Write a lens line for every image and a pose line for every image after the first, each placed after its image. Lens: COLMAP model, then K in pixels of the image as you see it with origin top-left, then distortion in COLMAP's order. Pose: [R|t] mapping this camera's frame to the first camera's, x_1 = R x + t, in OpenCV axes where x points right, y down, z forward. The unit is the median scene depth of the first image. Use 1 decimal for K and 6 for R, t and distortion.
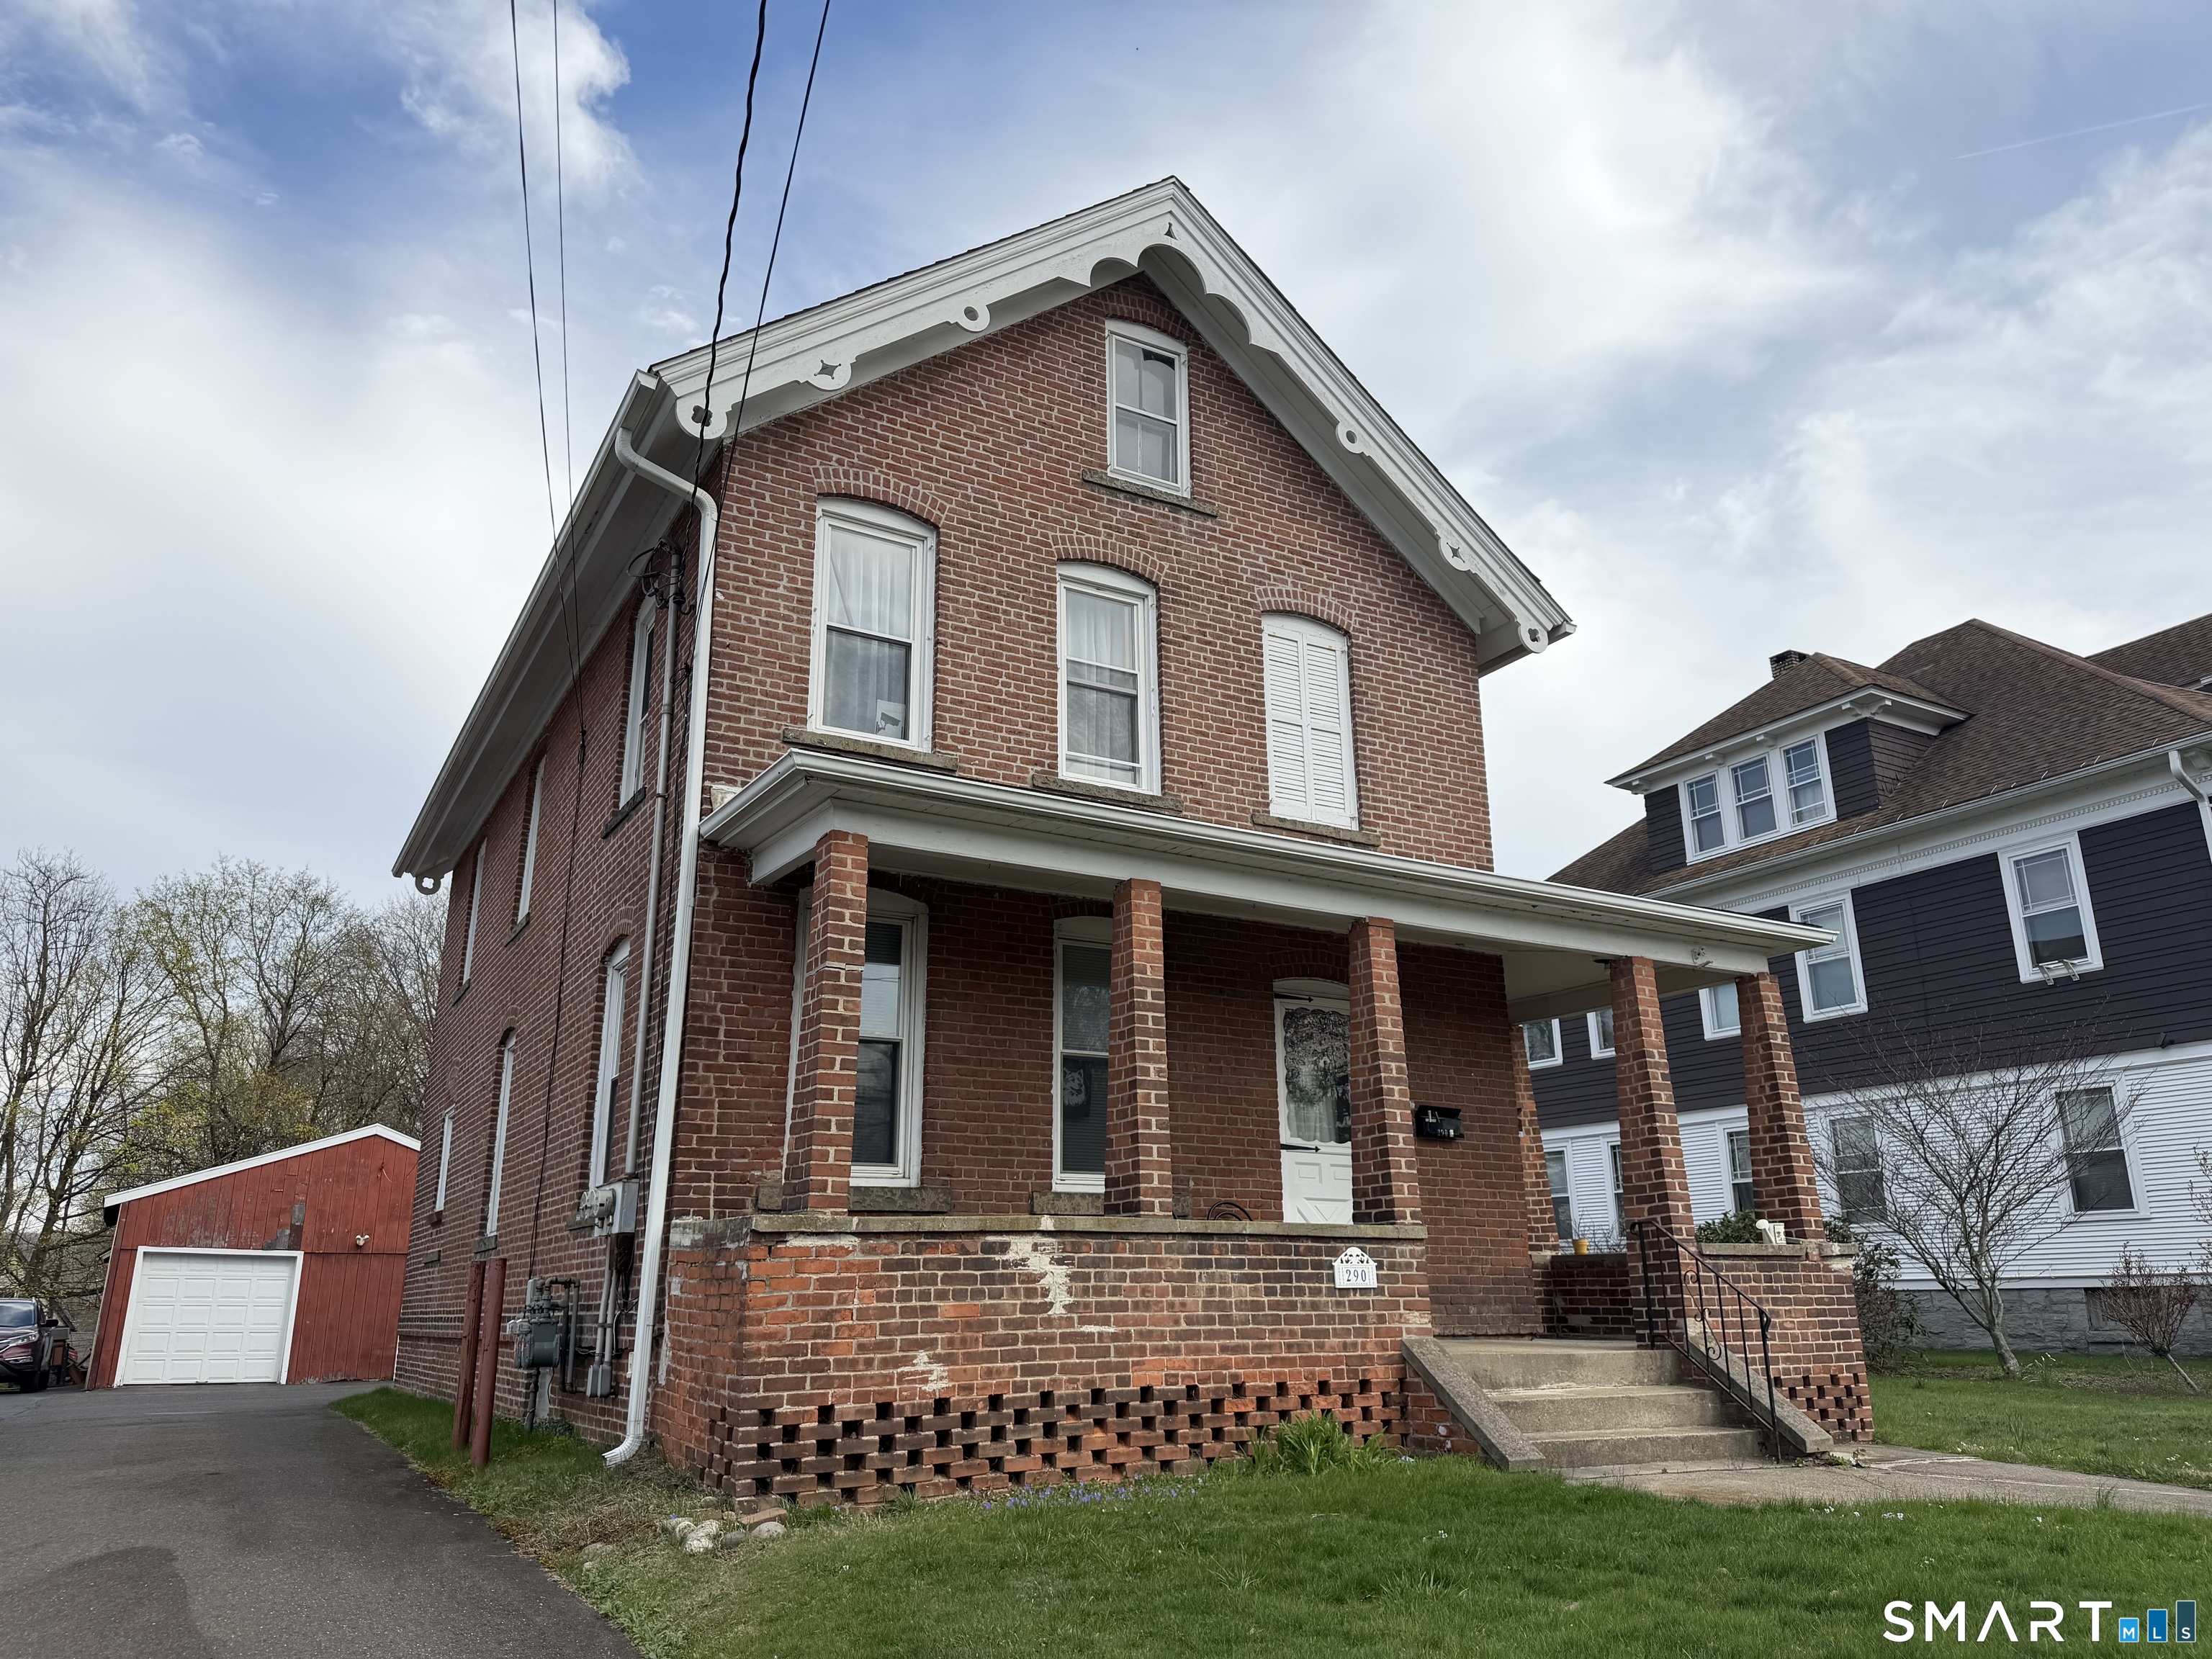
lens RADIAL K [[1545.1, 0, 1084.5], [0, 1545.1, 825.0], [0, 0, 1]] dist [0.047487, -0.062712]
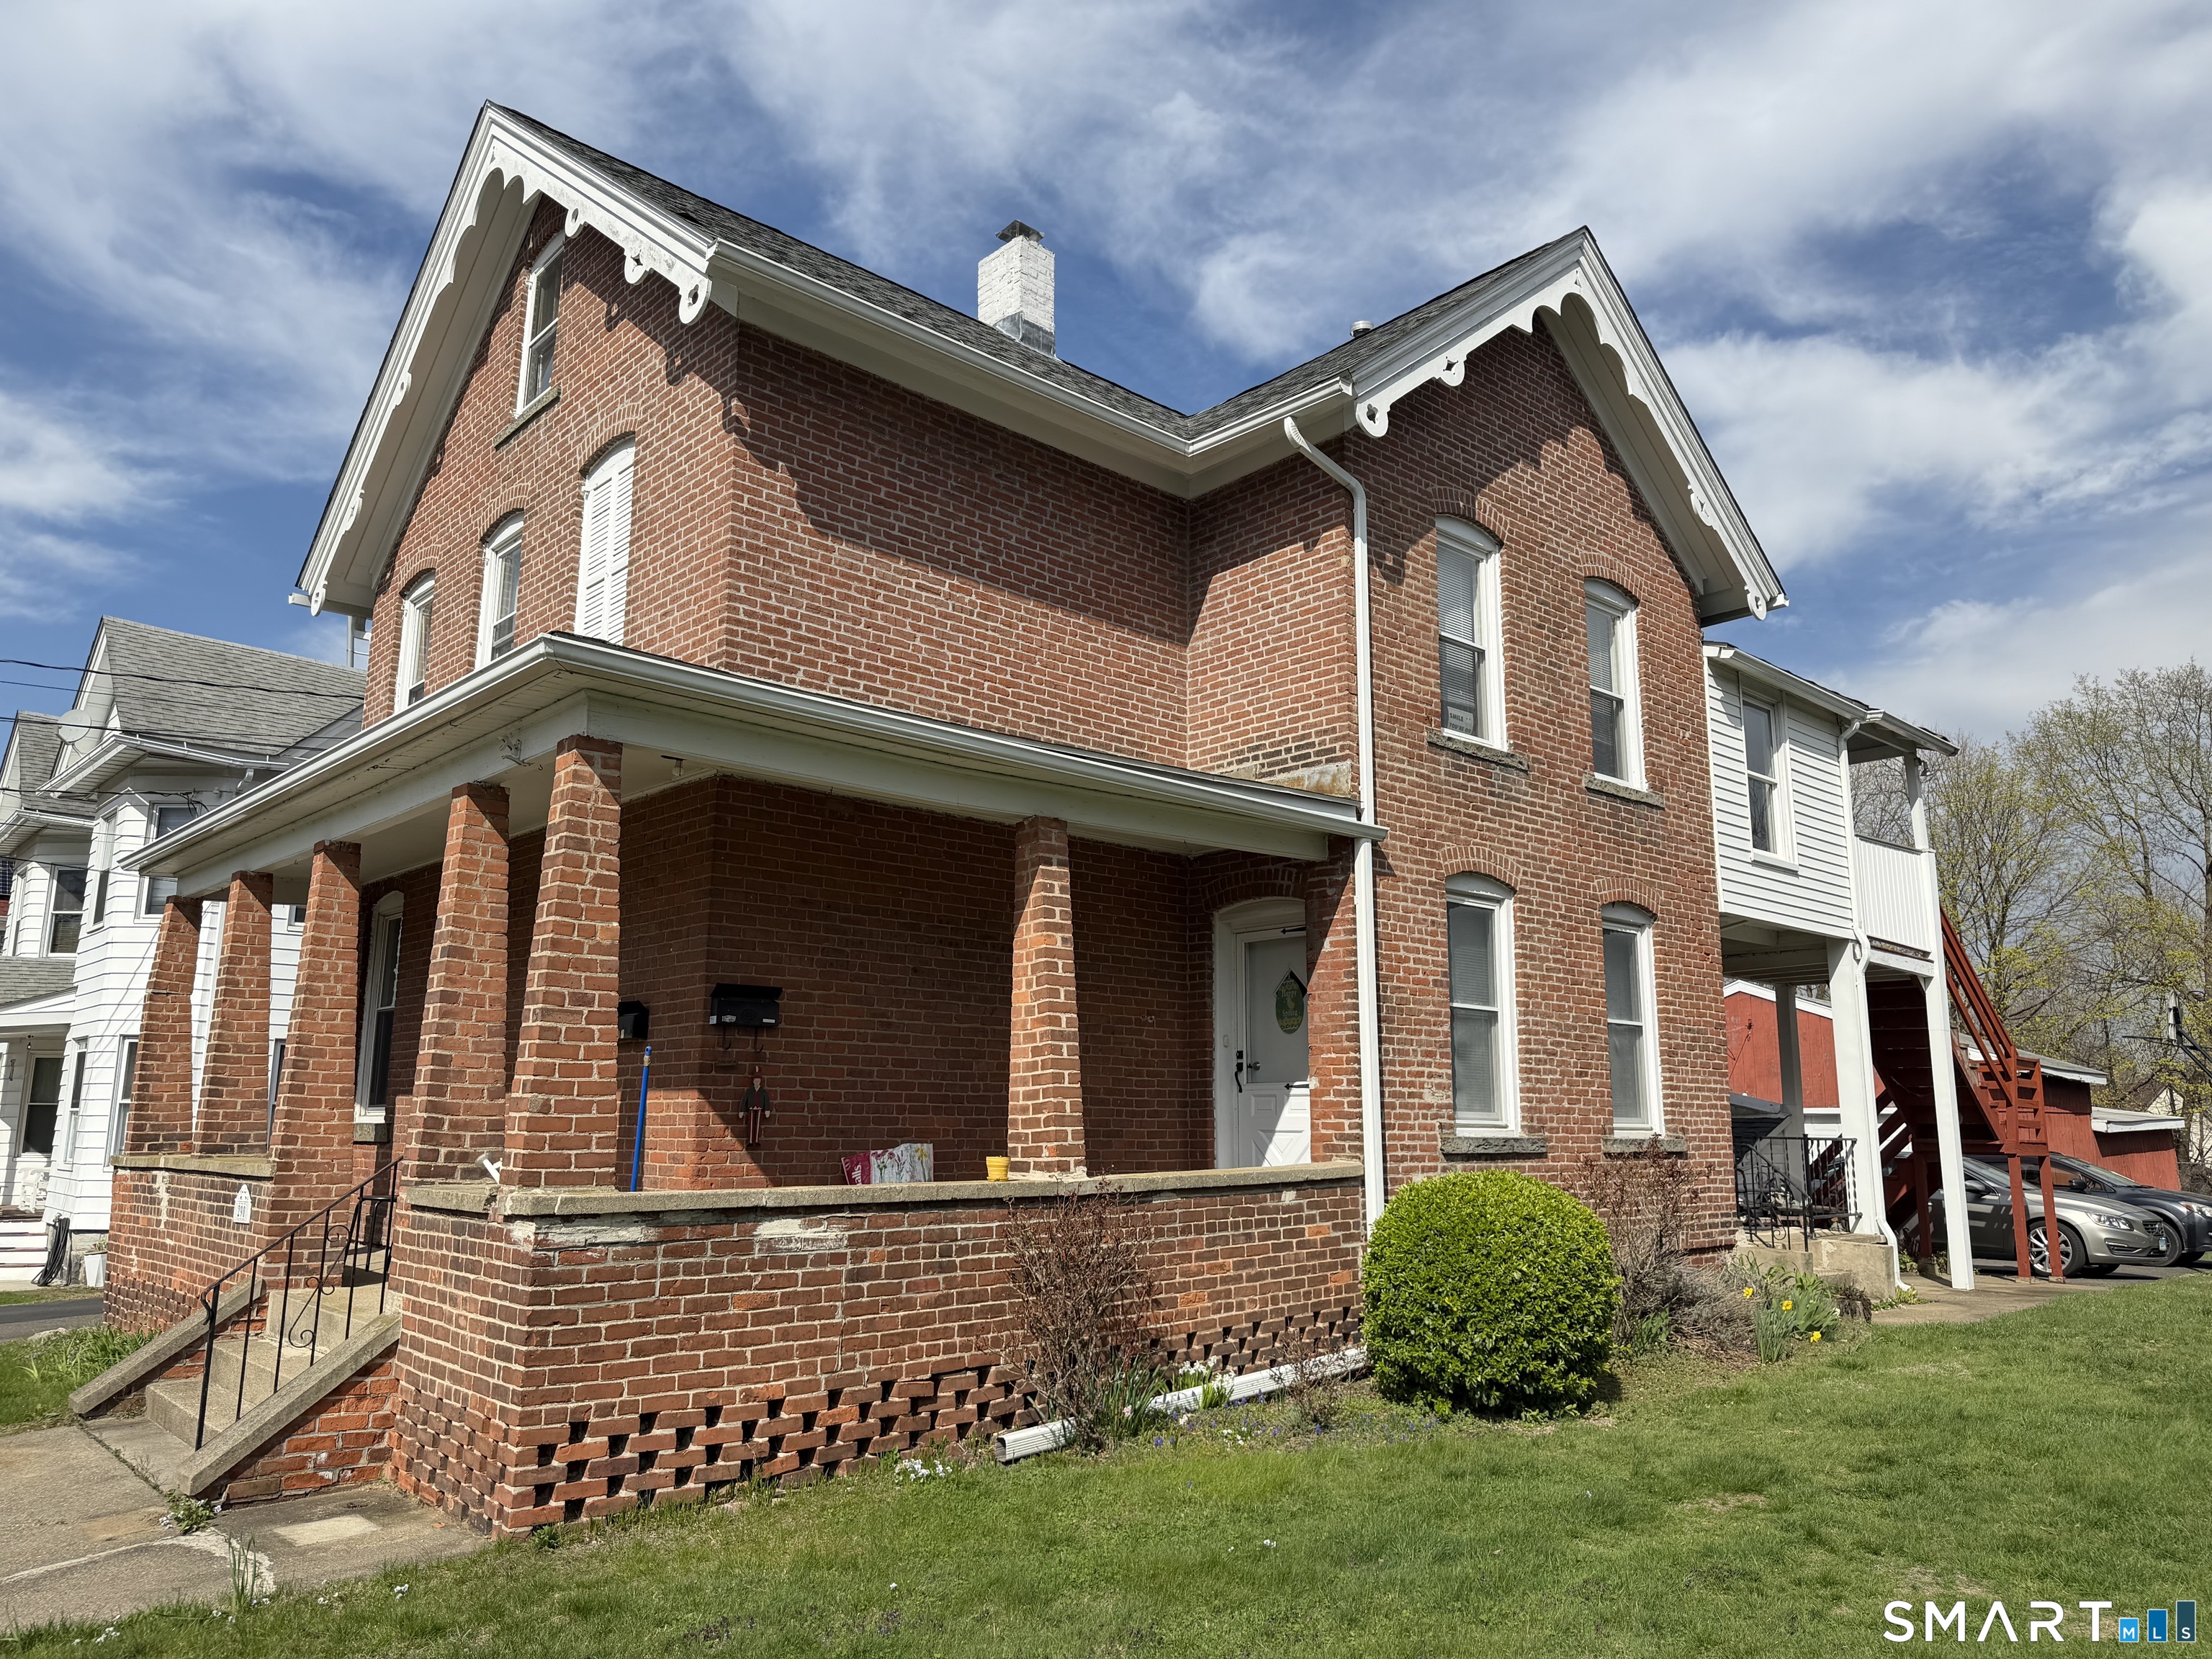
lens RADIAL K [[1545.1, 0, 1109.8], [0, 1545.1, 833.7], [0, 0, 1]] dist [0.047487, -0.062712]
pose [[0.232497, -0.172989, -0.957089, 1.386937], [0.283289, 0.953432, -0.103511, 0.331017], [0.930426, -0.247067, 0.270676, 1.356394]]
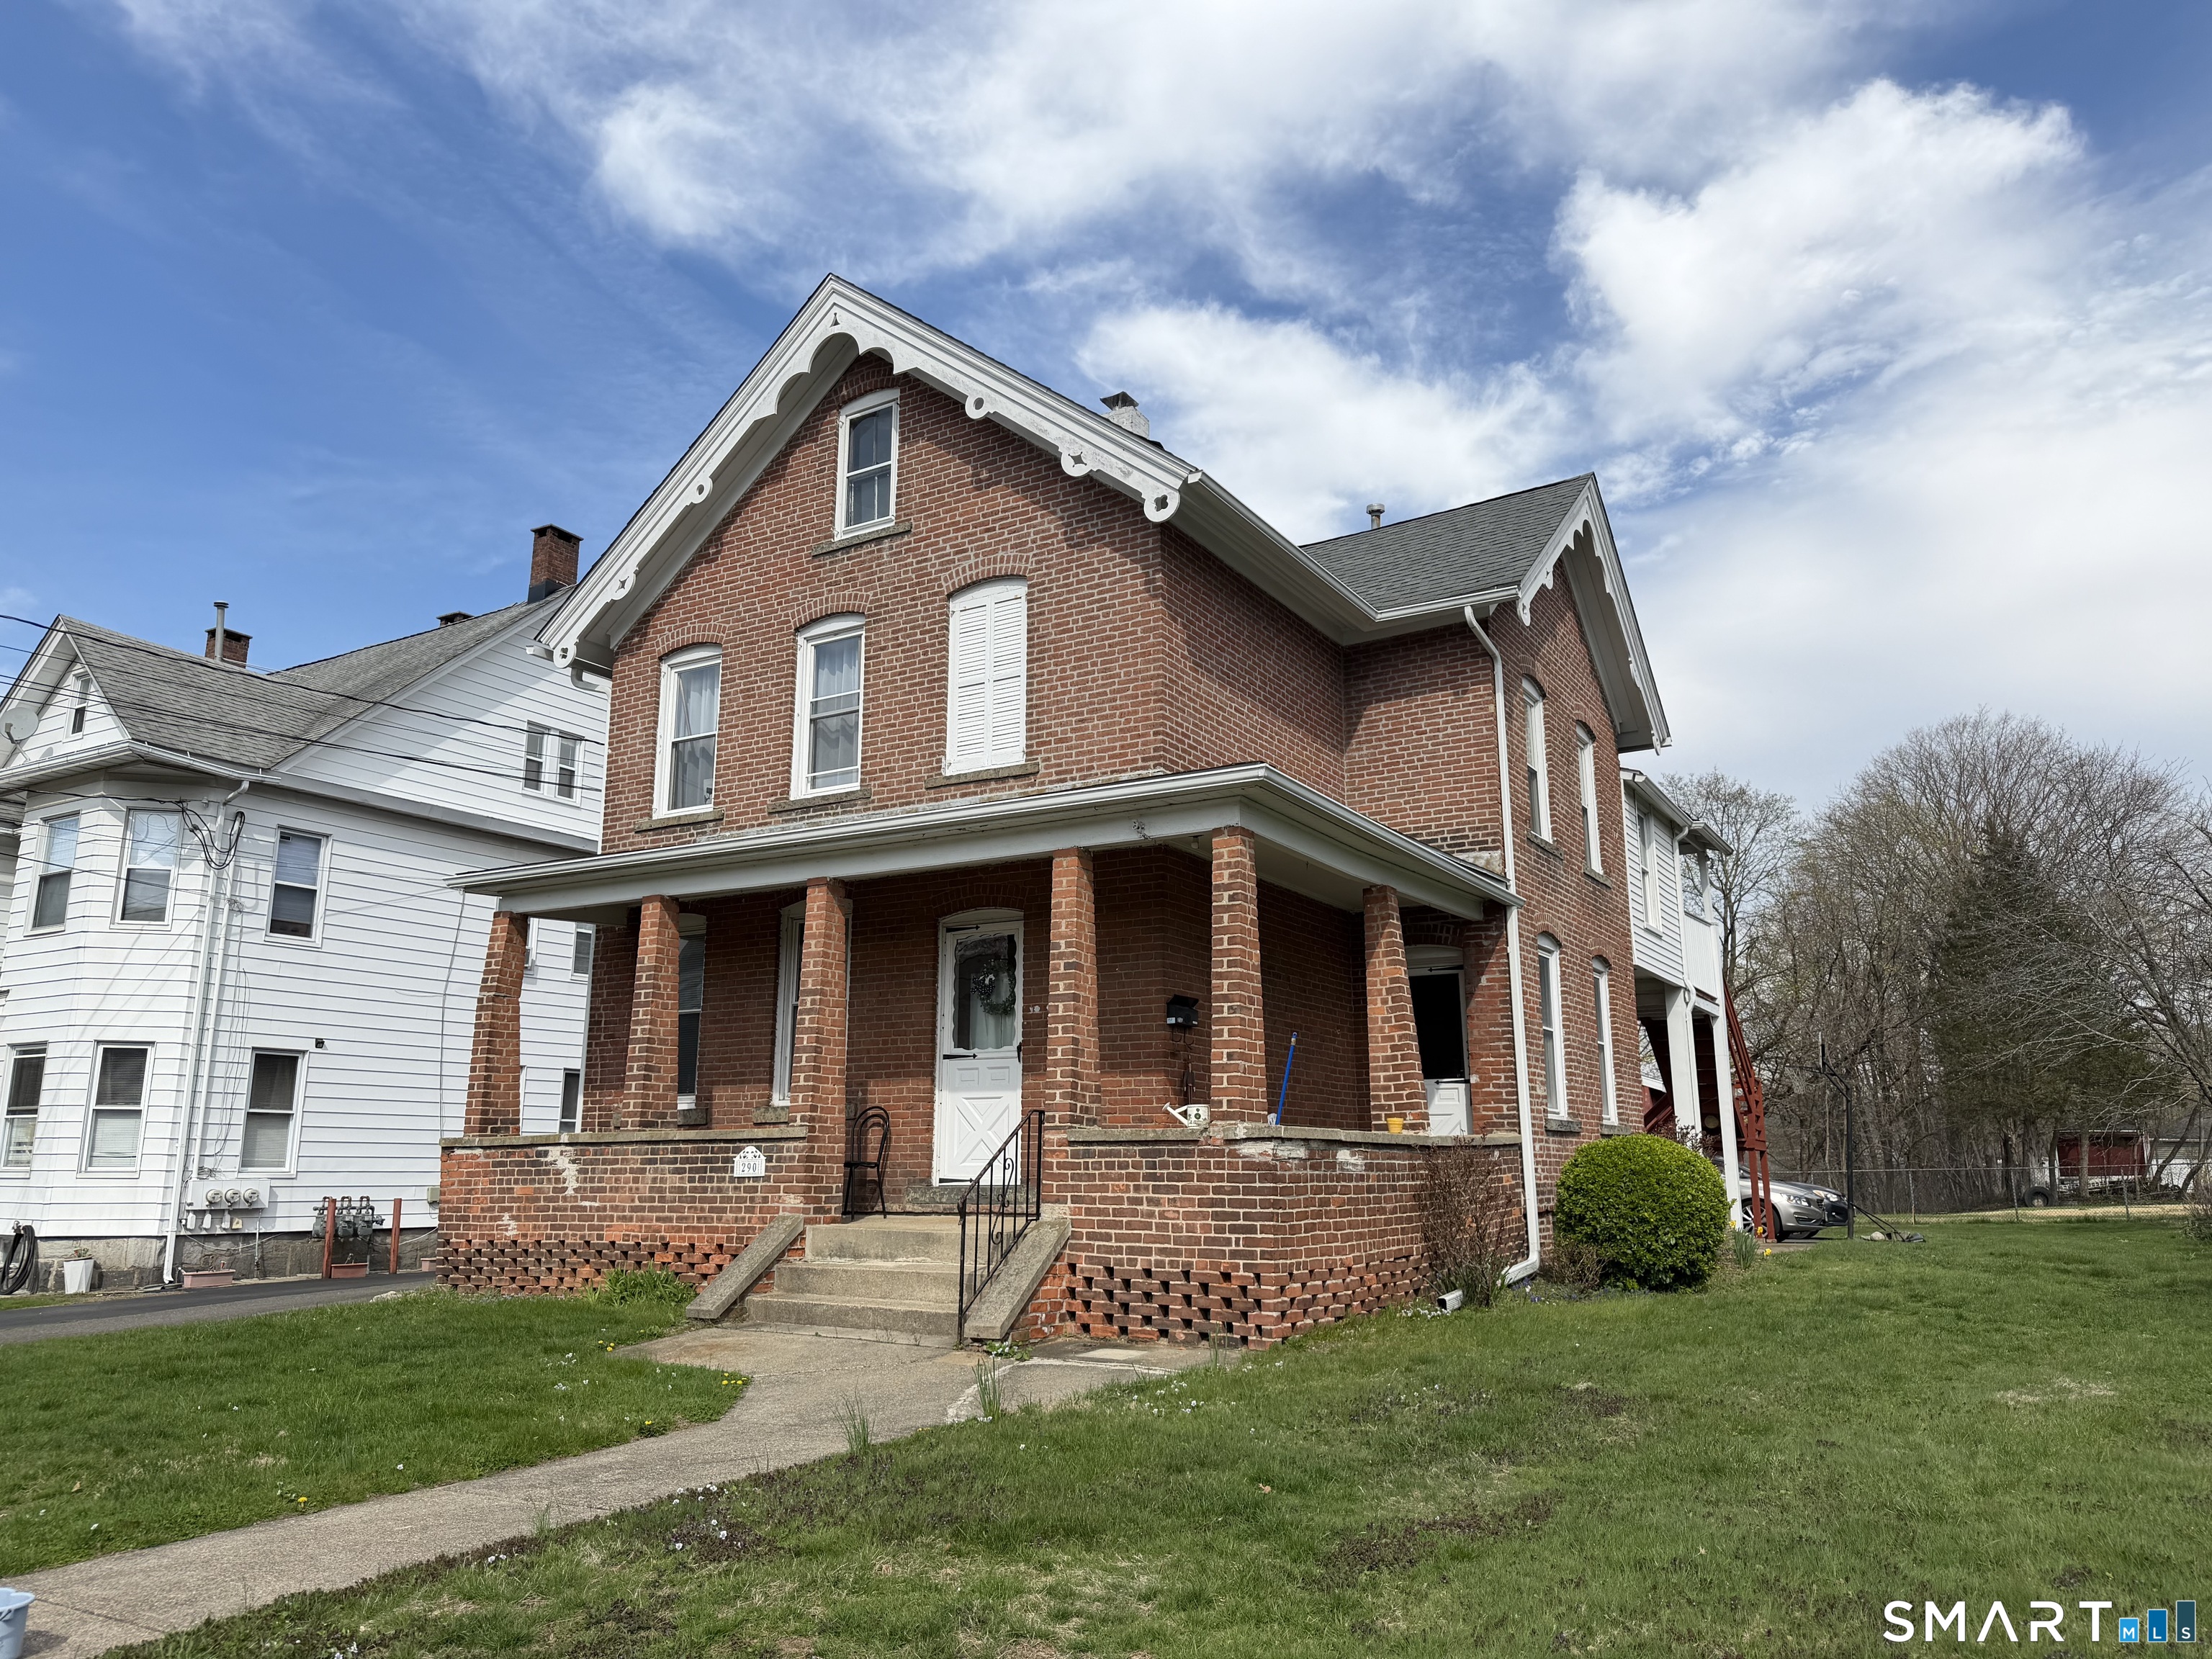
lens RADIAL K [[1545.1, 0, 1110.4], [0, 1545.1, 820.4], [0, 0, 1]] dist [0.047487, -0.062712]
pose [[0.488291, -0.184787, -0.852892, 1.538563], [0.257246, 0.964376, -0.061664, 0.171654], [0.833904, -0.189293, 0.518432, 0.648992]]
